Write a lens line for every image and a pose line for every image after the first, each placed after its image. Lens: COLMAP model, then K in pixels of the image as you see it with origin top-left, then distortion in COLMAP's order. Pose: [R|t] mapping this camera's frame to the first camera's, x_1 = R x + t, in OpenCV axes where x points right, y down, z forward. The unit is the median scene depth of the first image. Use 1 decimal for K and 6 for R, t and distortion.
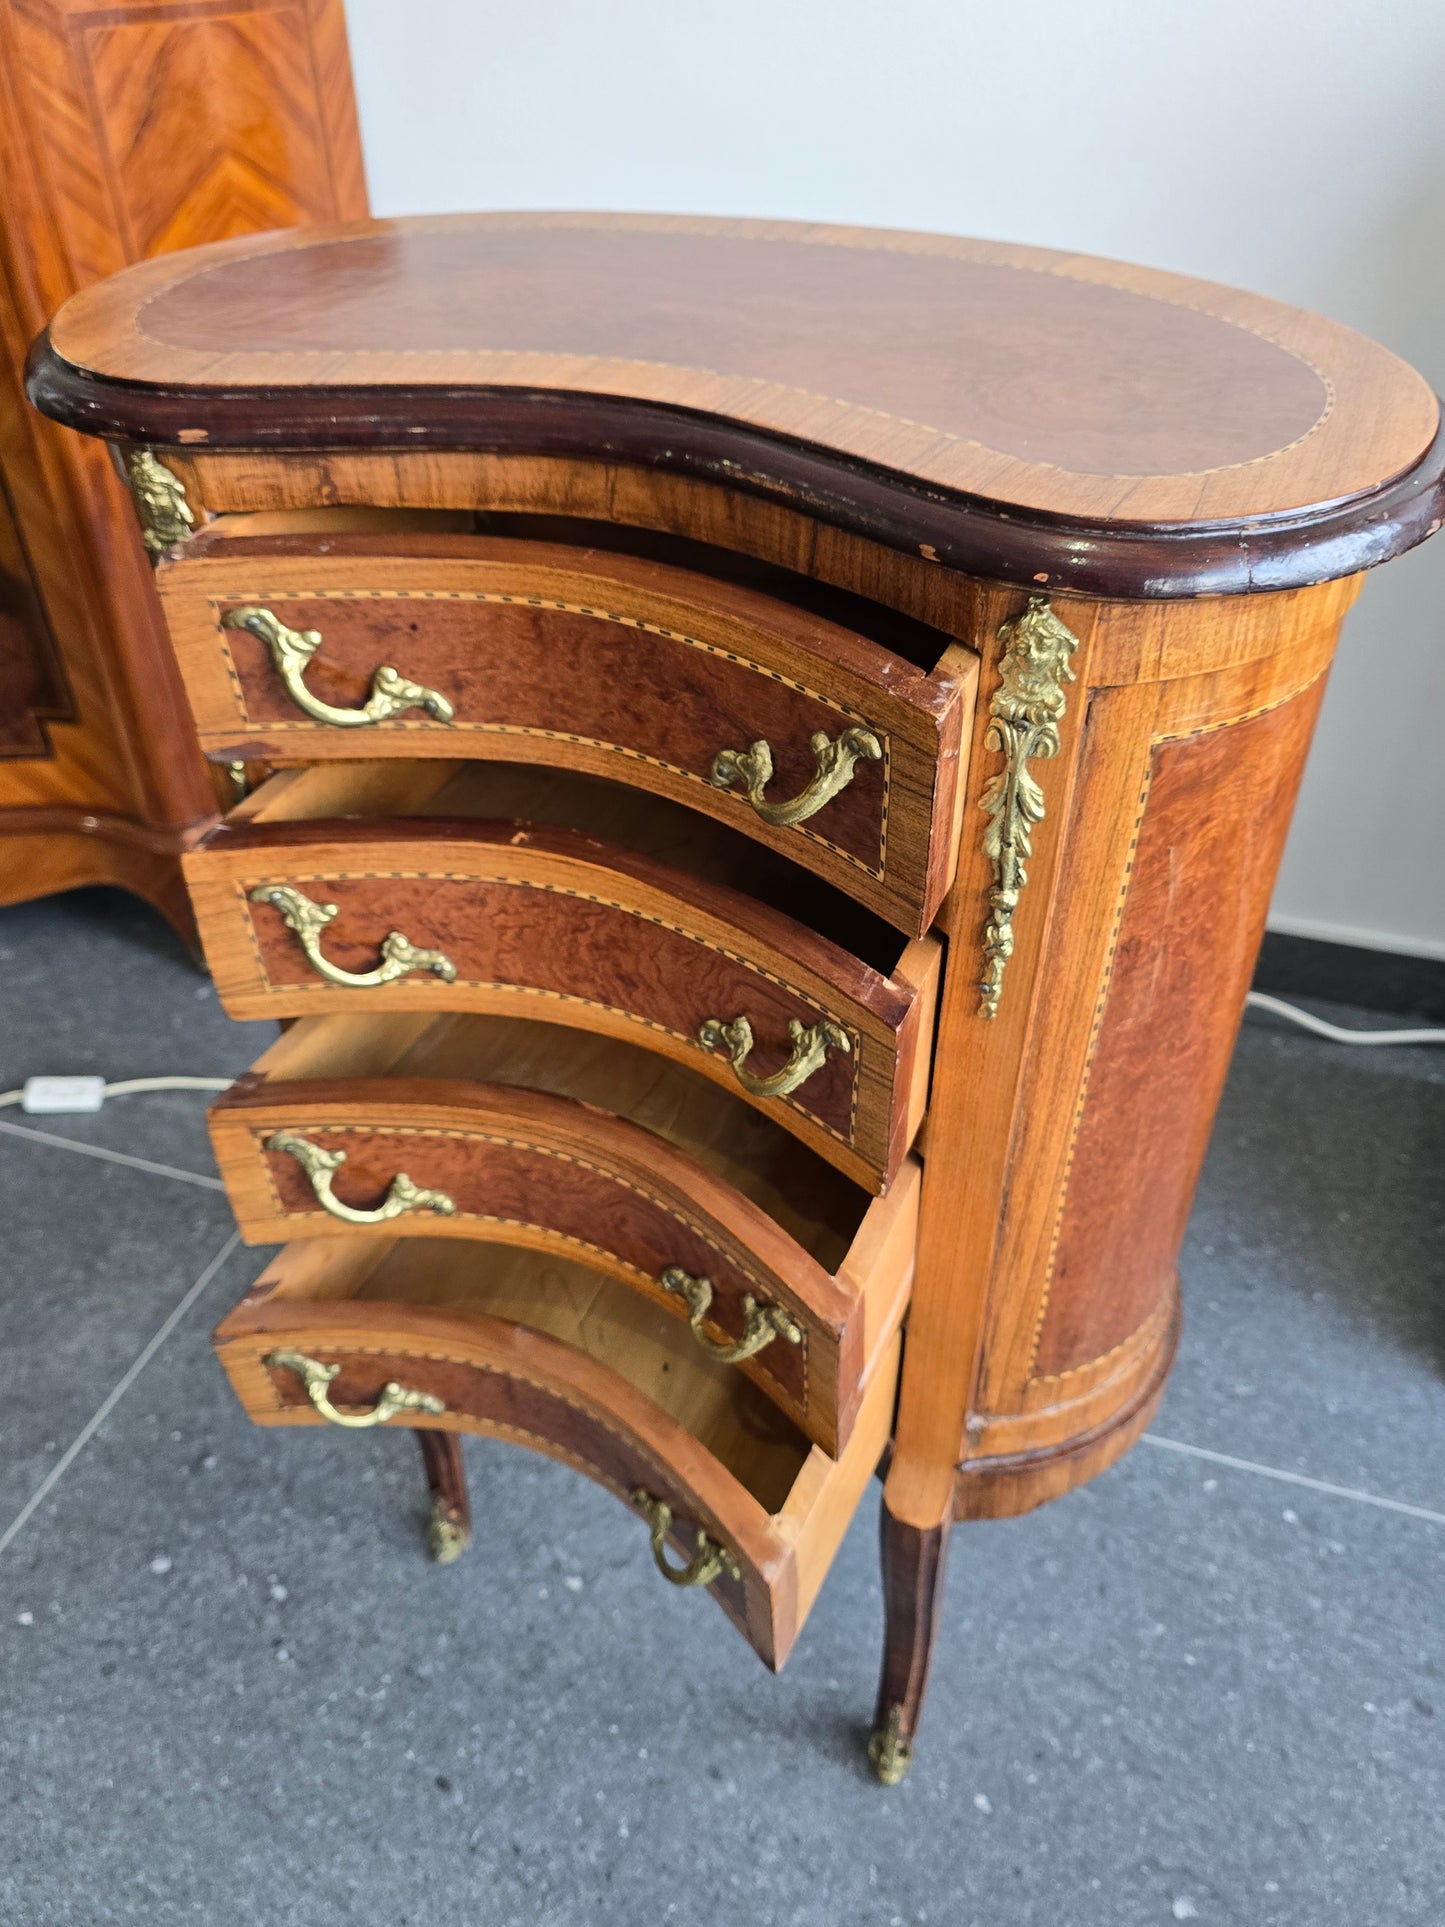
lens RADIAL K [[1496.8, 0, 705.8], [0, 1496.8, 981.4], [0, 0, 1]] dist [0.045295, -0.058095]
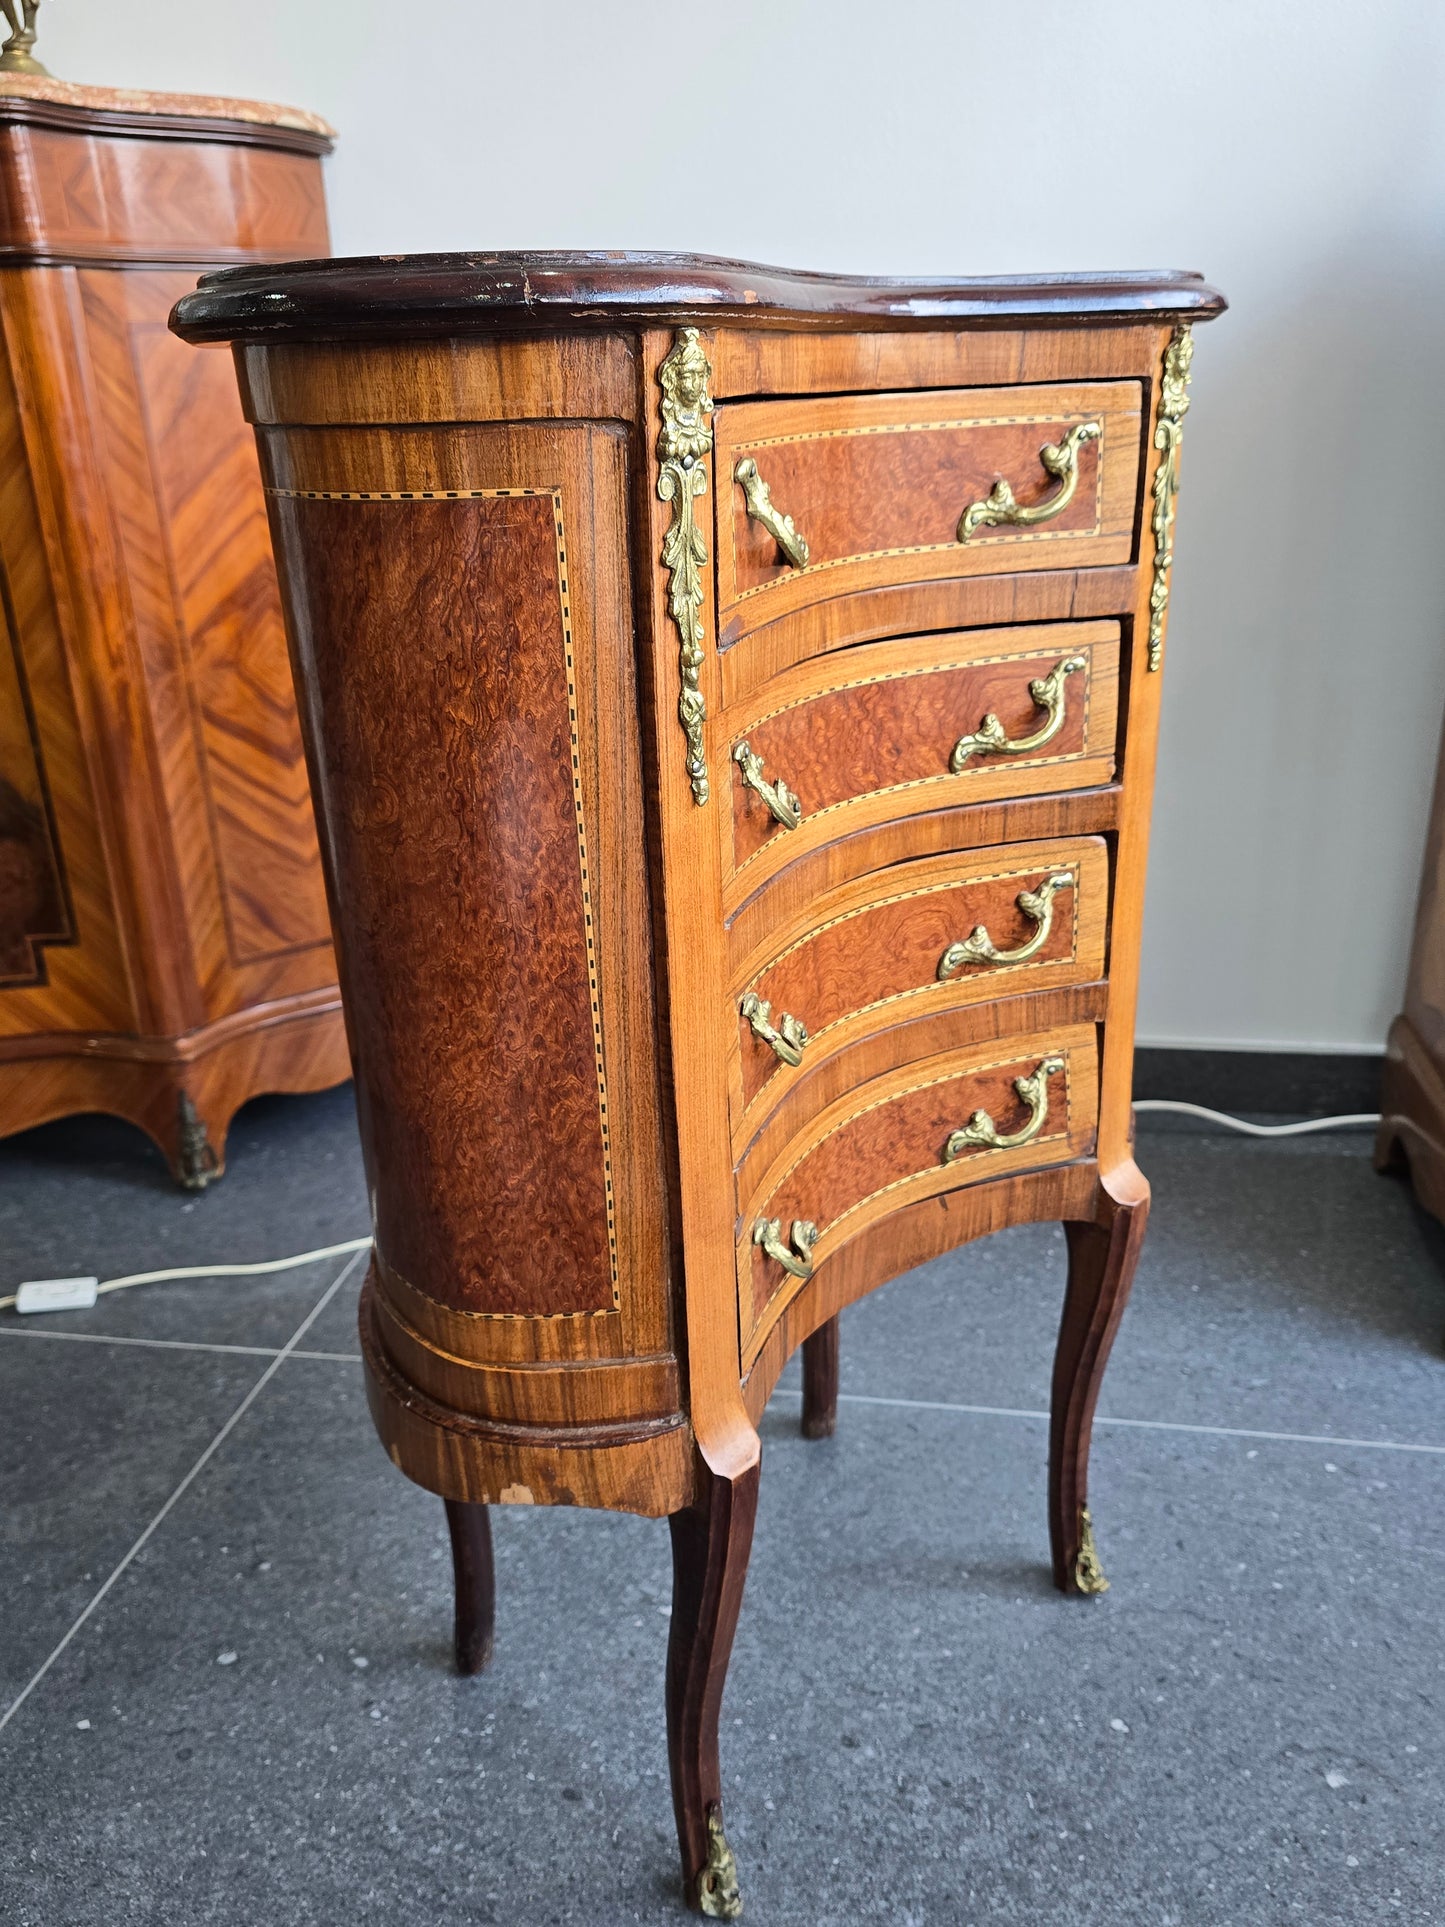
lens RADIAL K [[1509.9, 0, 739.1], [0, 1509.9, 969.5], [0, 0, 1]] dist [0.037558, -0.048692]
pose [[0.987065, -0.073087, 0.142692, -0.159468], [0.114928, 0.943125, -0.311939, 0.334646], [-0.111778, 0.324303, 0.939326, -0.070046]]
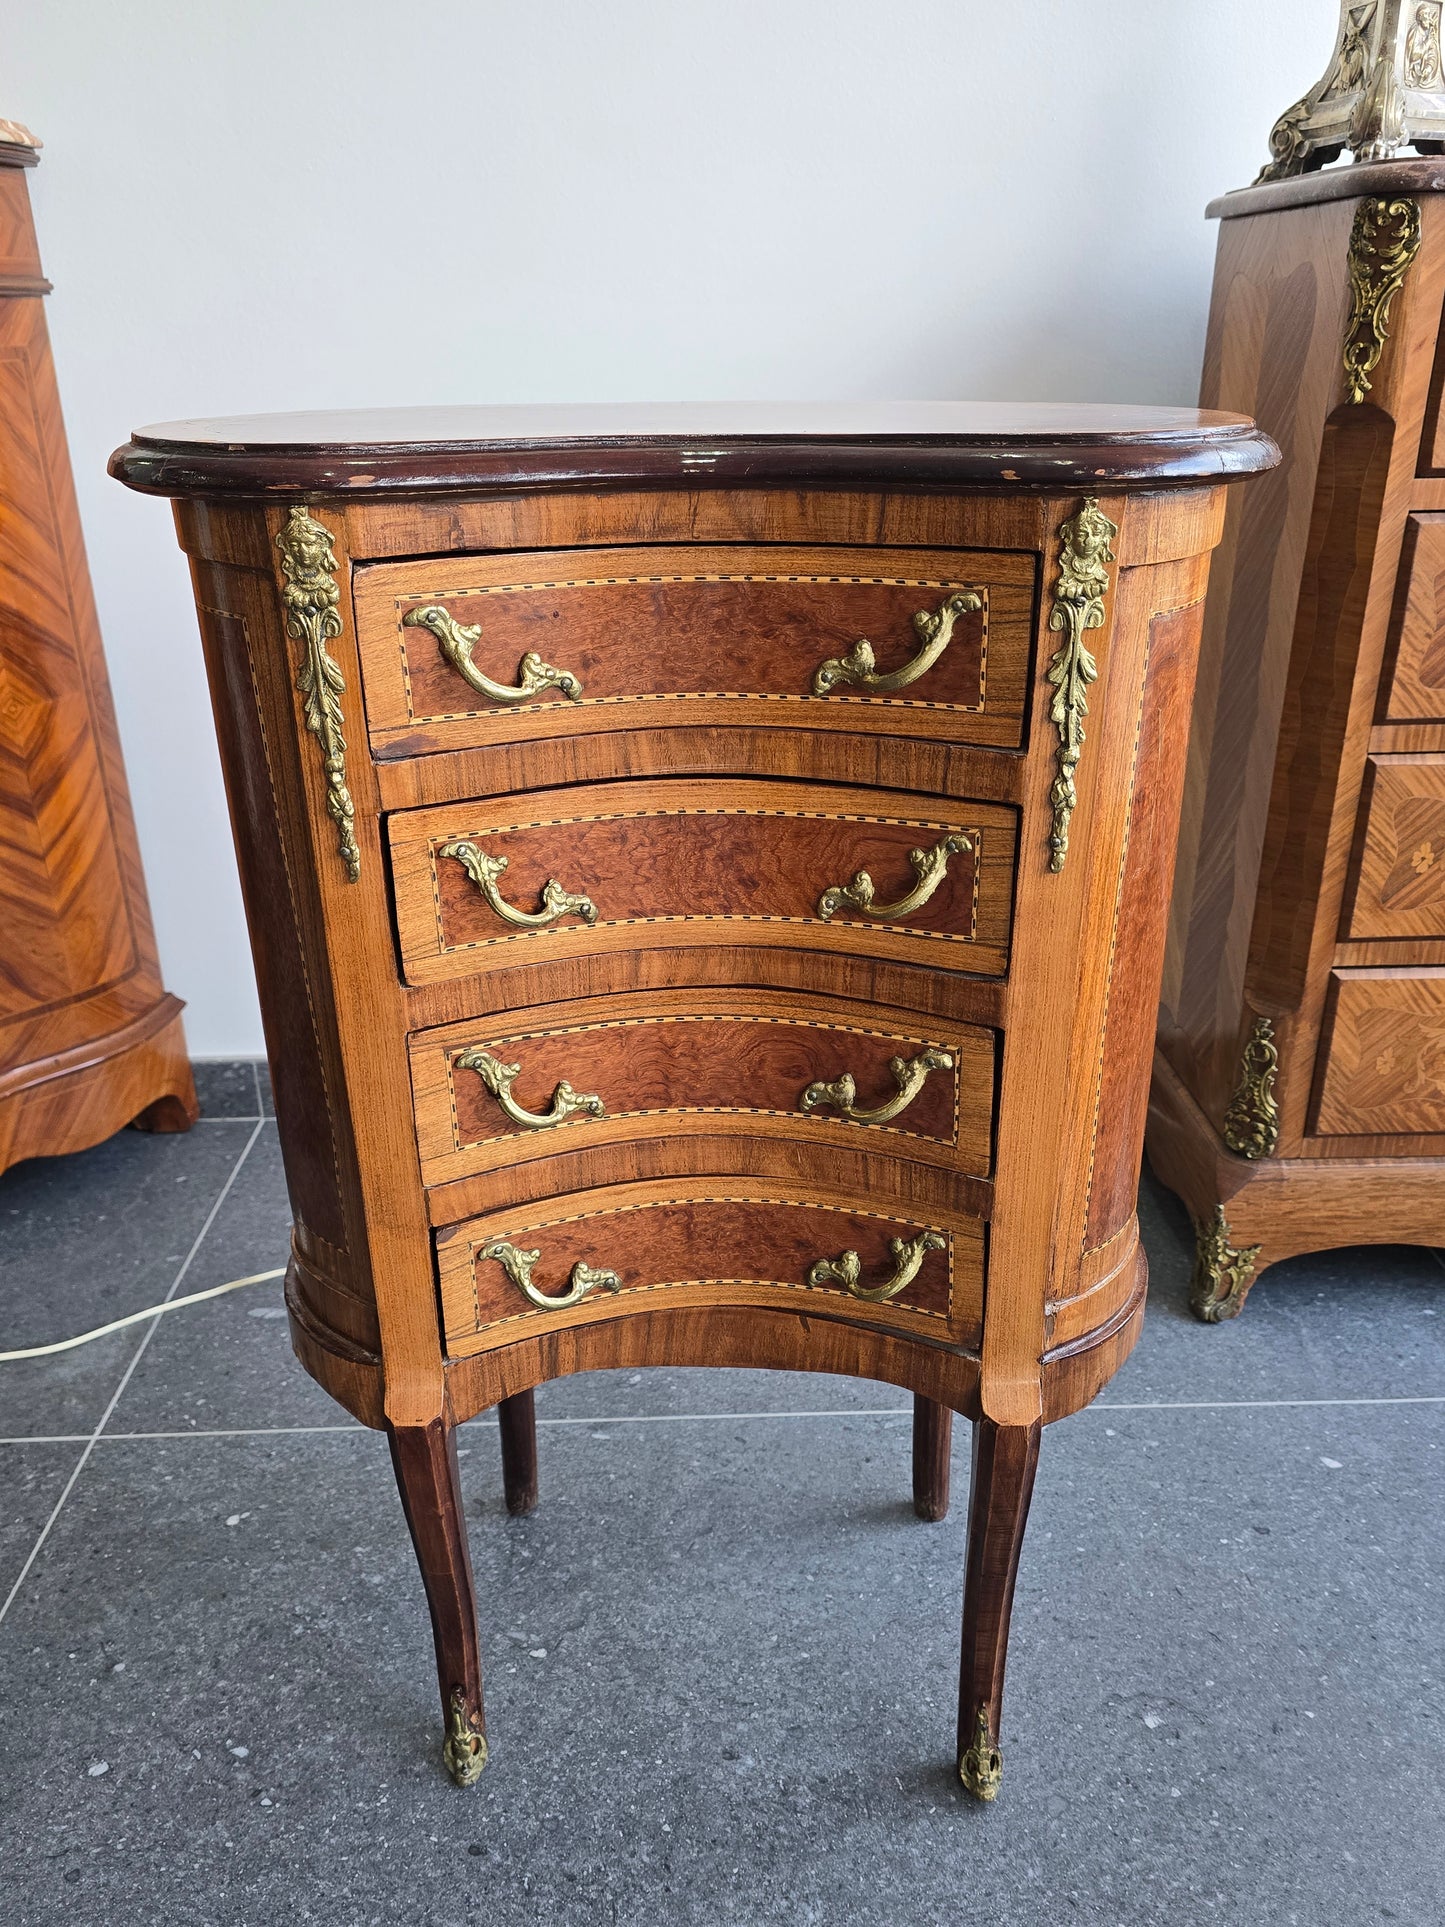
lens RADIAL K [[1496.8, 0, 730.8], [0, 1496.8, 989.0], [0, 0, 1]] dist [0.045295, -0.058095]
pose [[0.933559, -0.140736, 0.329639, -0.251216], [0.225304, 0.945690, -0.234324, 0.253321], [-0.278758, 0.293024, 0.914566, -0.109166]]
